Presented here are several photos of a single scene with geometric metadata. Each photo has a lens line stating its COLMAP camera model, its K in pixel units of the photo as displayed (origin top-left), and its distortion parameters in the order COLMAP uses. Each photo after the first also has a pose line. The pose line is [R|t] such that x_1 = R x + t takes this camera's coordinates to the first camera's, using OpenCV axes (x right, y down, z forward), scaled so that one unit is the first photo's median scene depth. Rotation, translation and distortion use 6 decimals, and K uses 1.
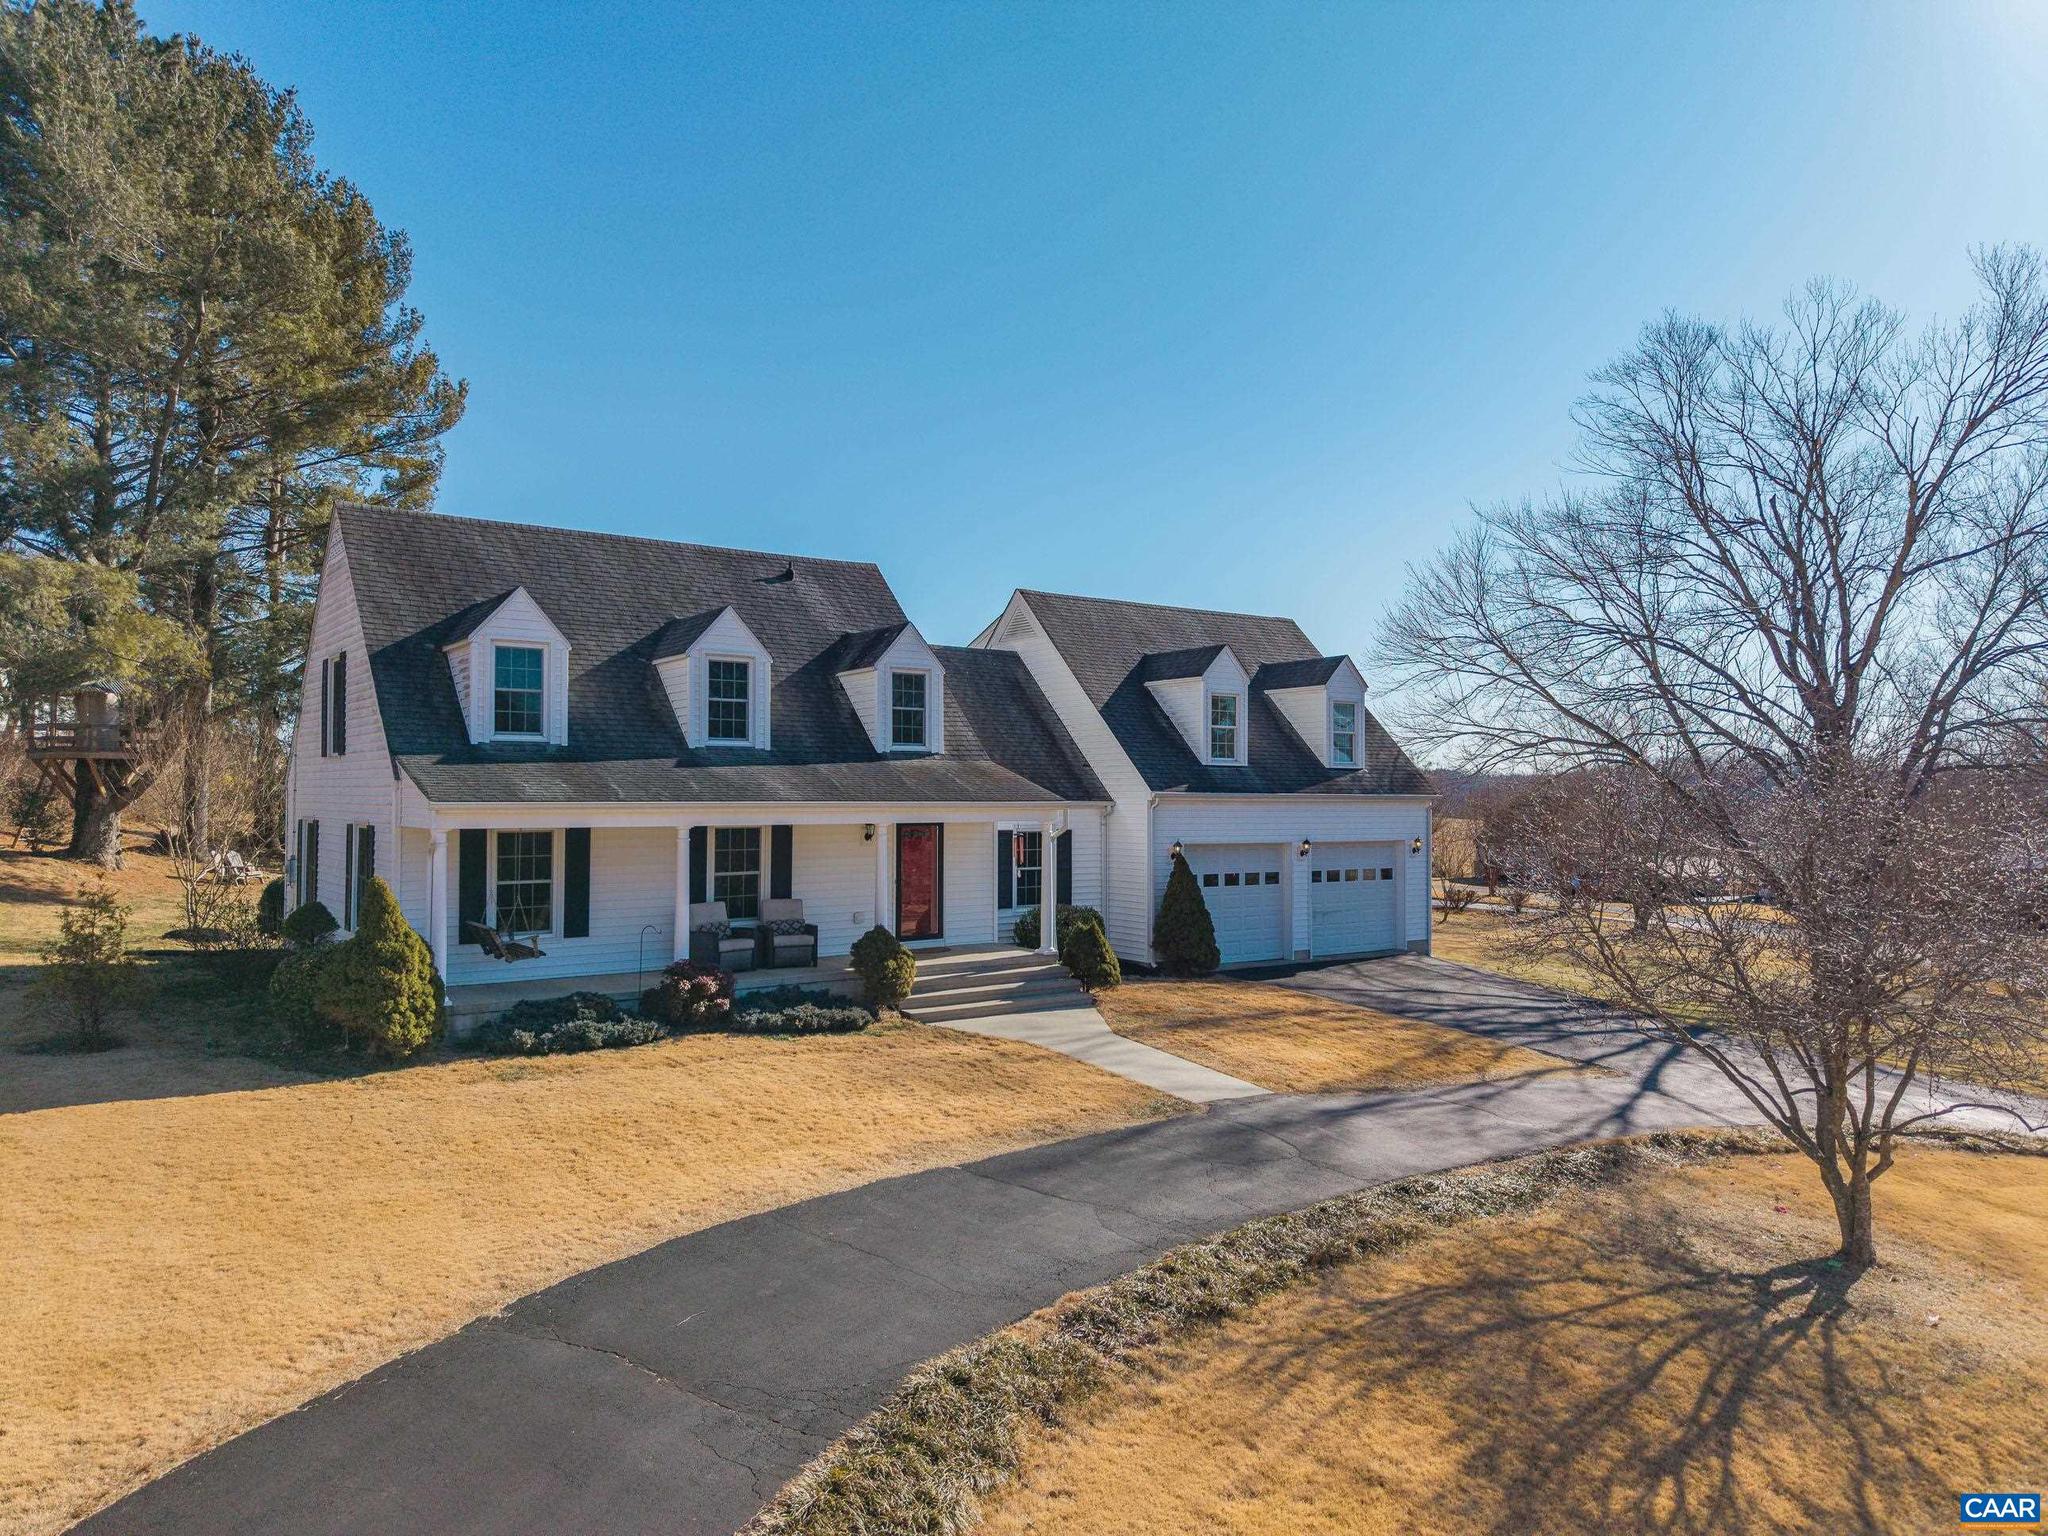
lens RADIAL K [[1432.8, 0, 834.6], [0, 1432.8, 825.5], [0, 0, 1]] dist [0.036780, -0.034929]
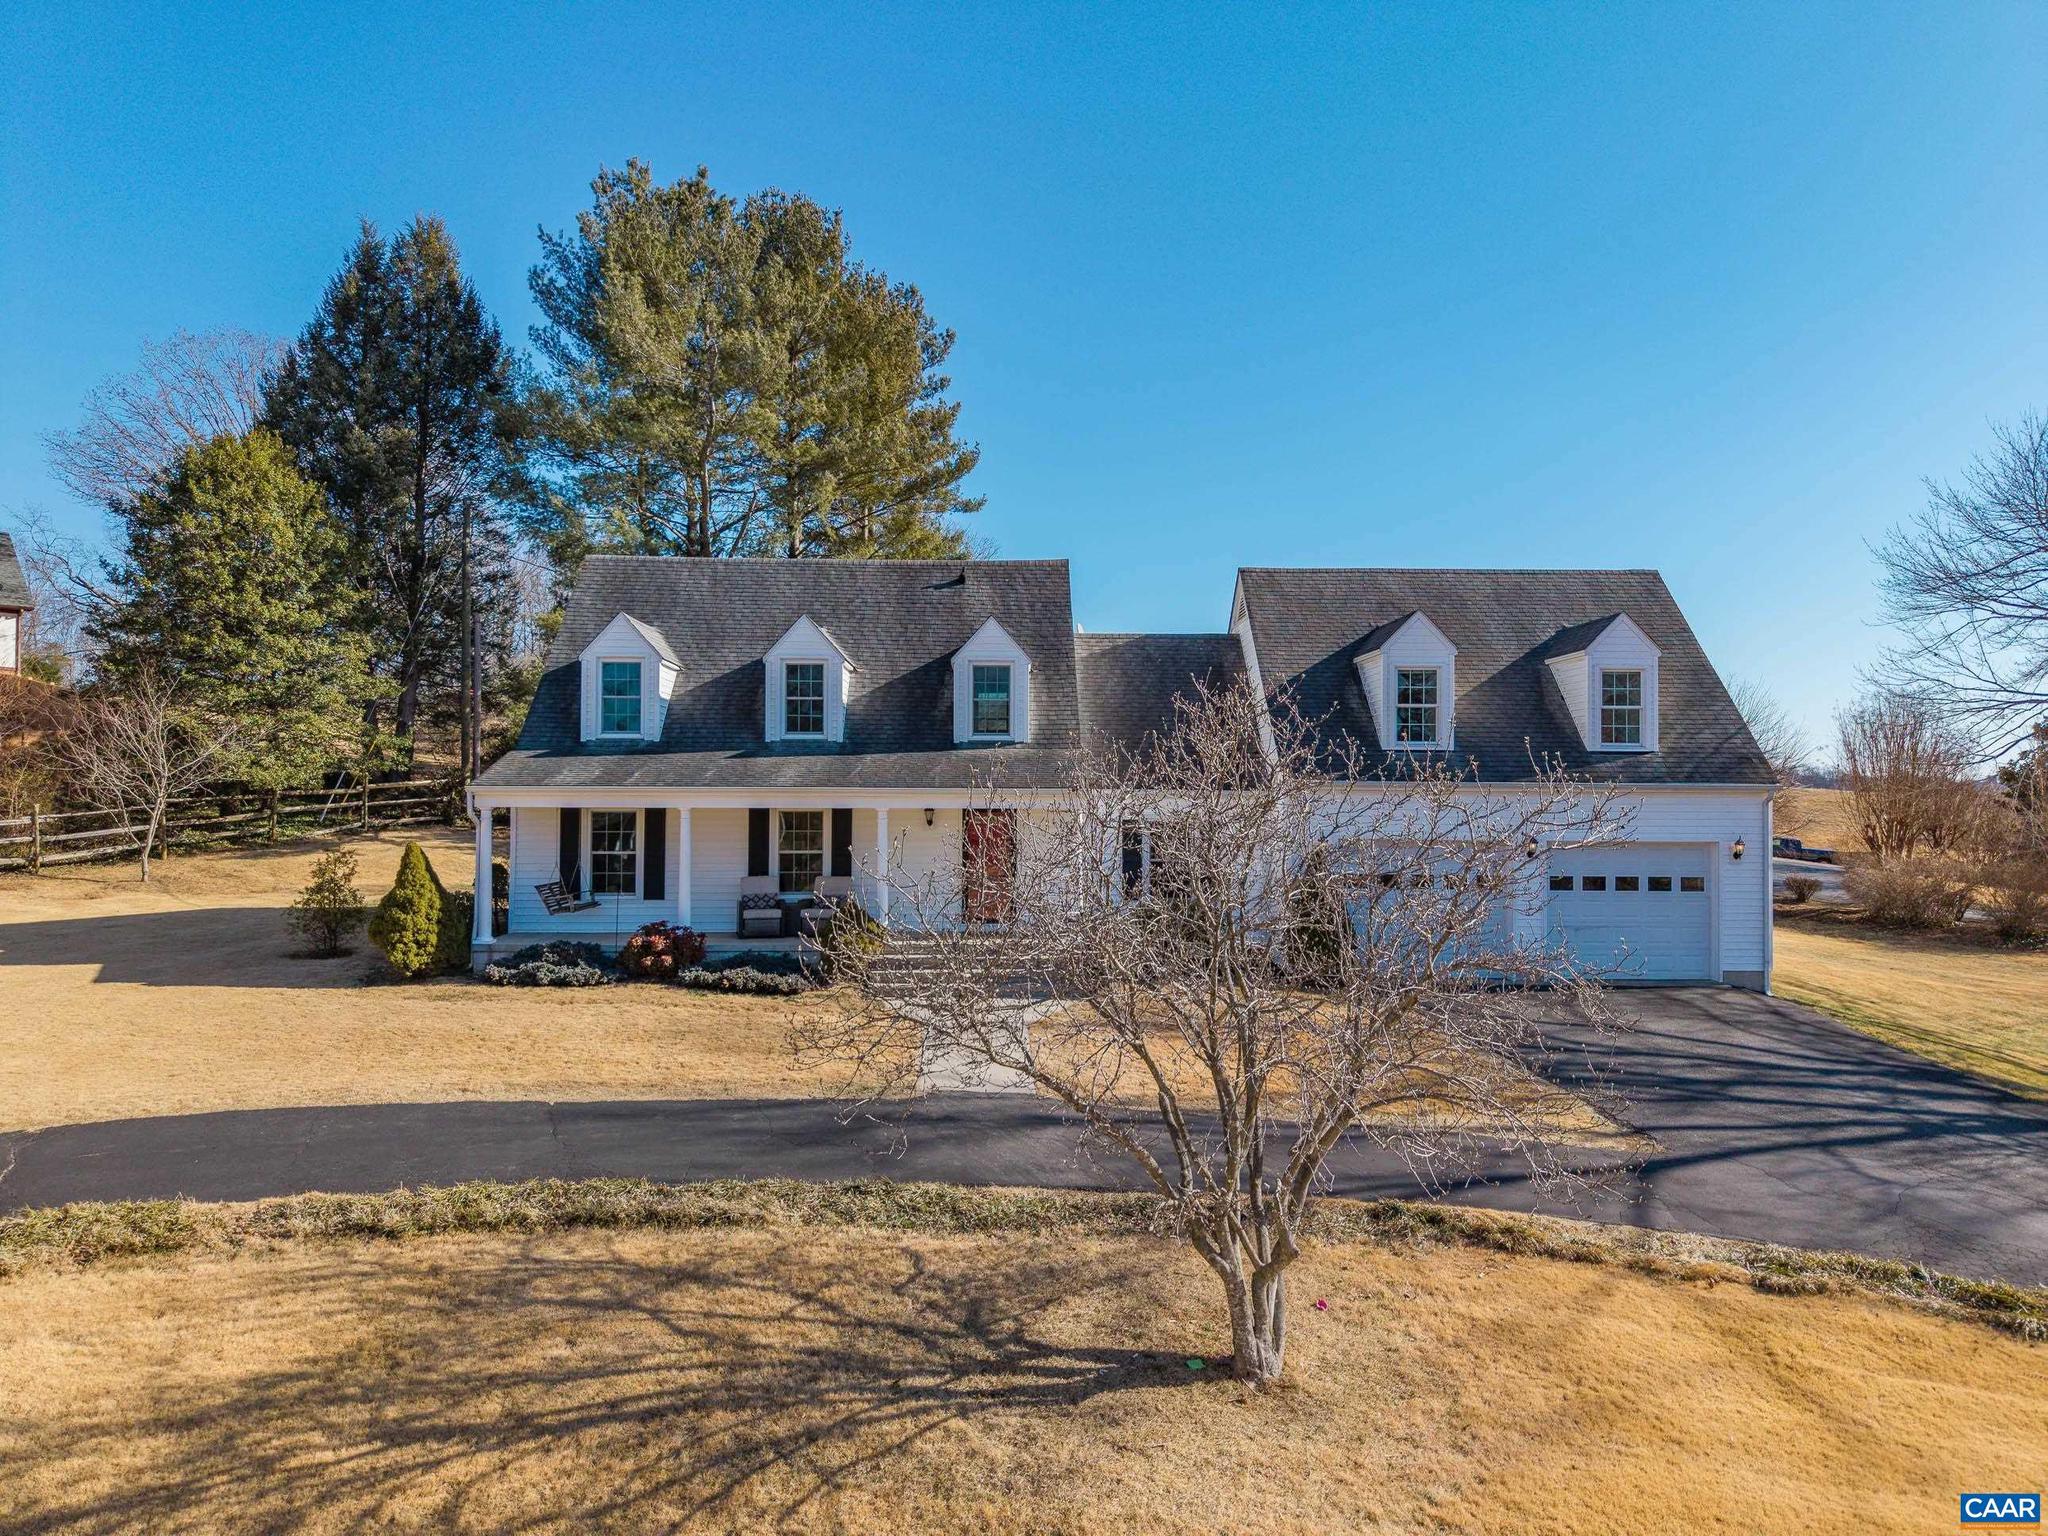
lens RADIAL K [[1388.7, 0, 1036.1], [0, 1388.7, 775.2], [0, 0, 1]] dist [0.005931, -0.003091]
pose [[0.814814, -0.006823, -0.579683, 0.916886], [-0.014054, 0.999404, -0.031519, 0.006442], [0.579553, 0.033829, 0.814232, 0.279784]]
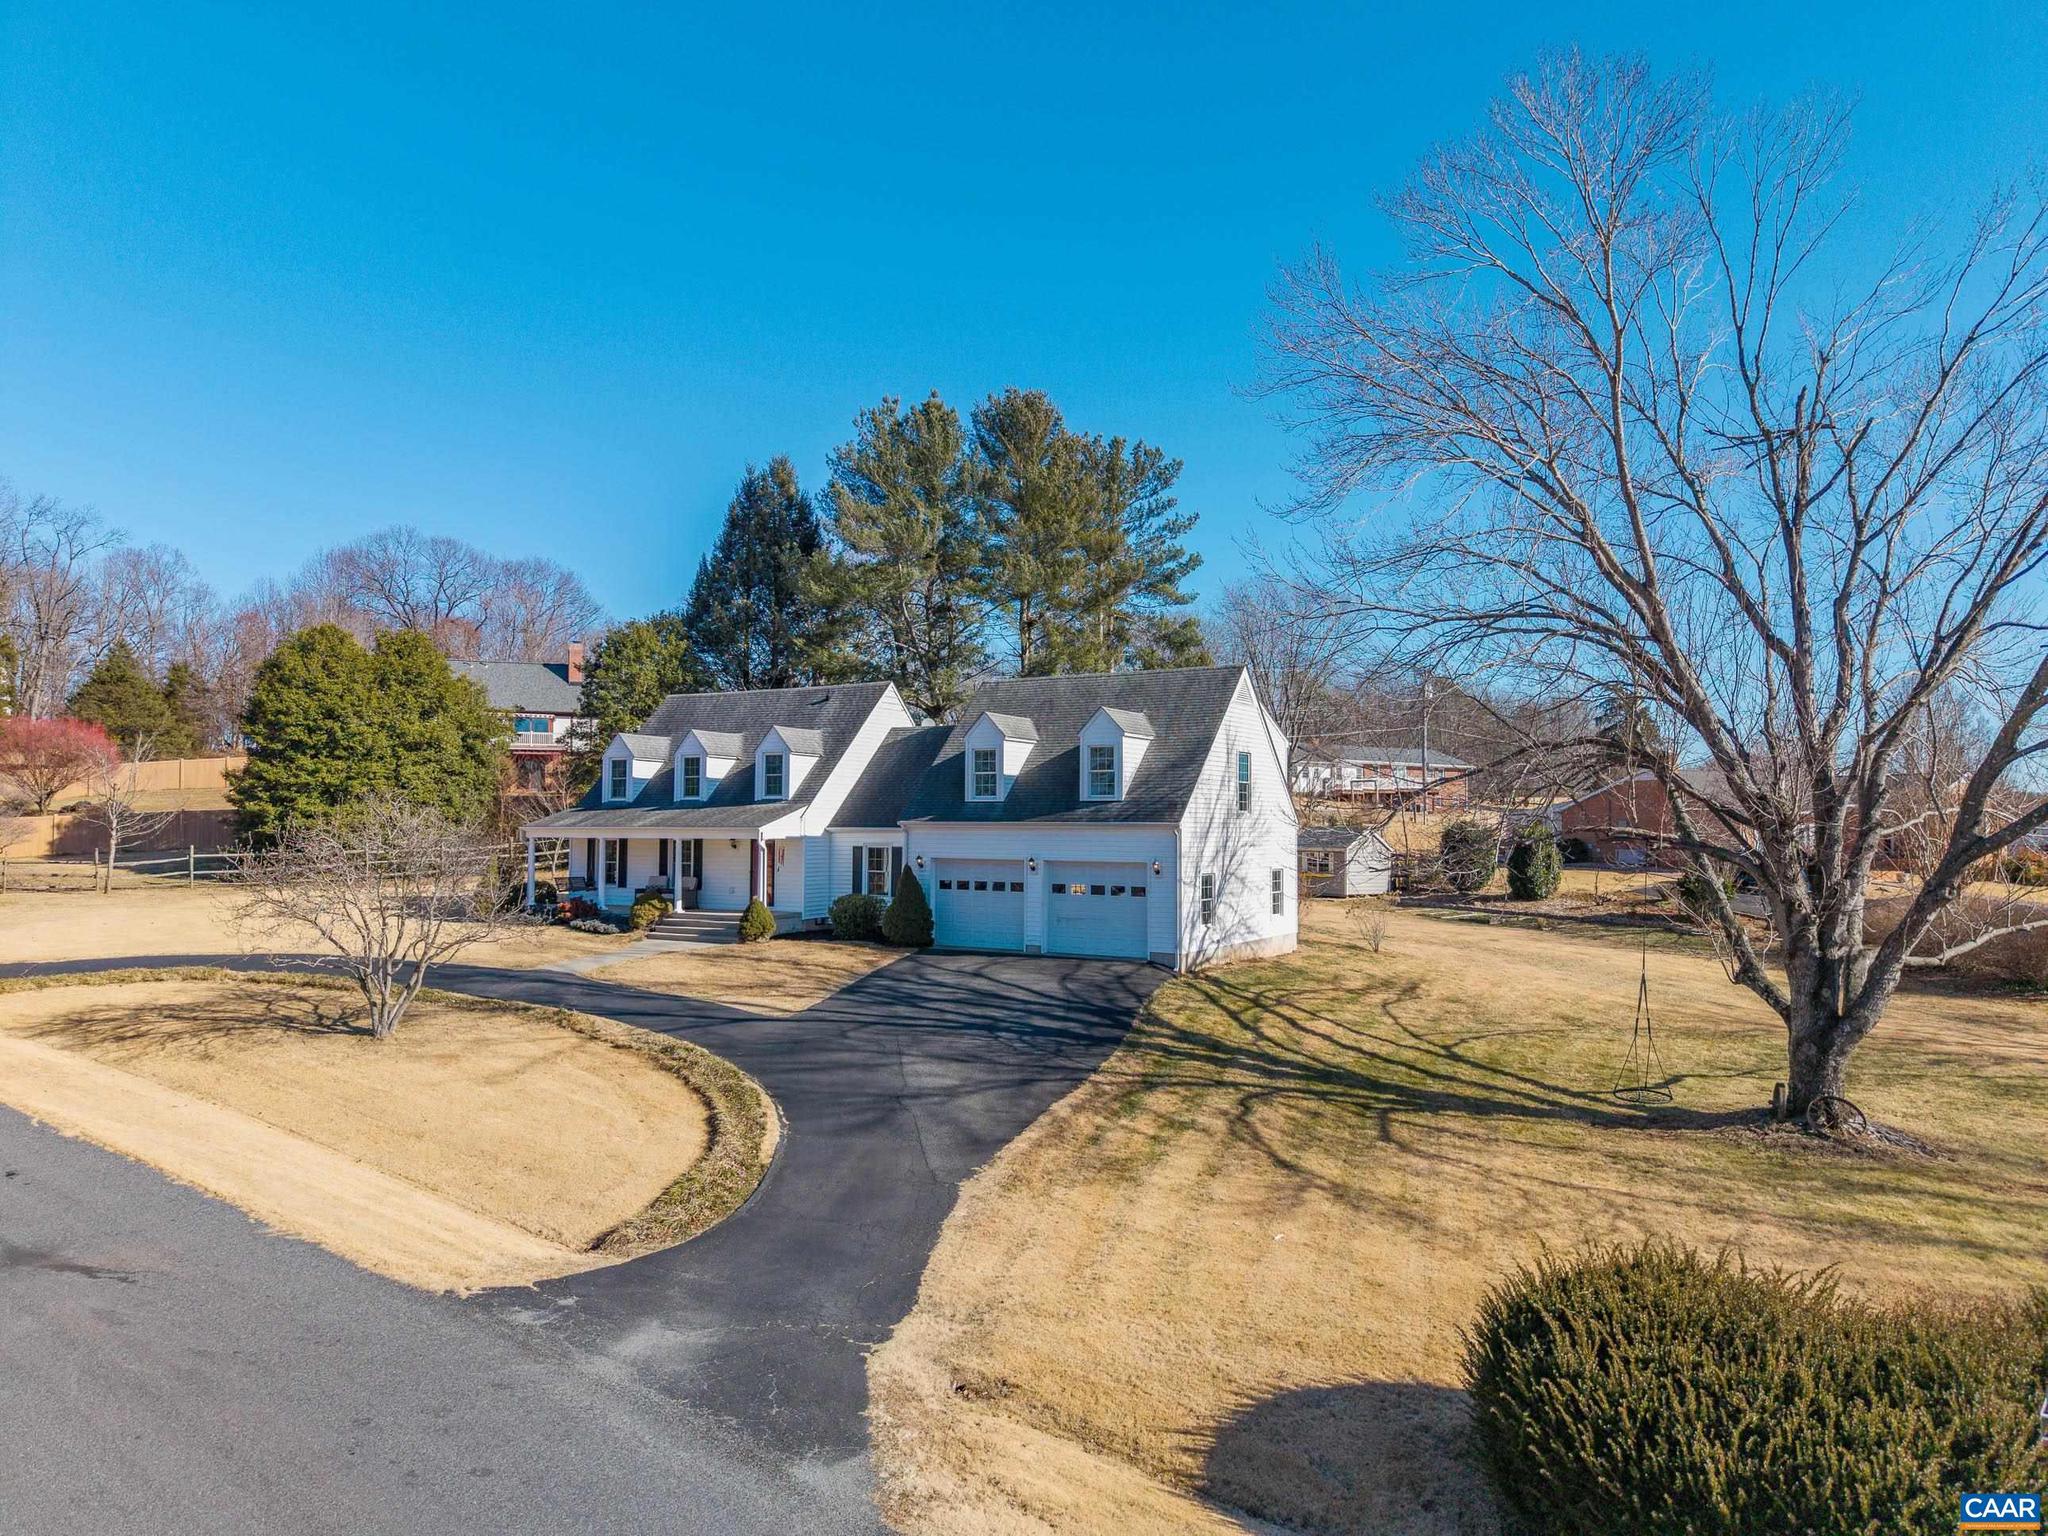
lens RADIAL K [[1388.7, 0, 1036.1], [0, 1388.7, 775.2], [0, 0, 1]] dist [0.005931, -0.003091]
pose [[0.393053, -0.039116, -0.918684, 2.617368], [-0.021030, 0.998451, -0.051509, 0.000502], [0.919276, 0.039565, 0.391621, 0.937414]]
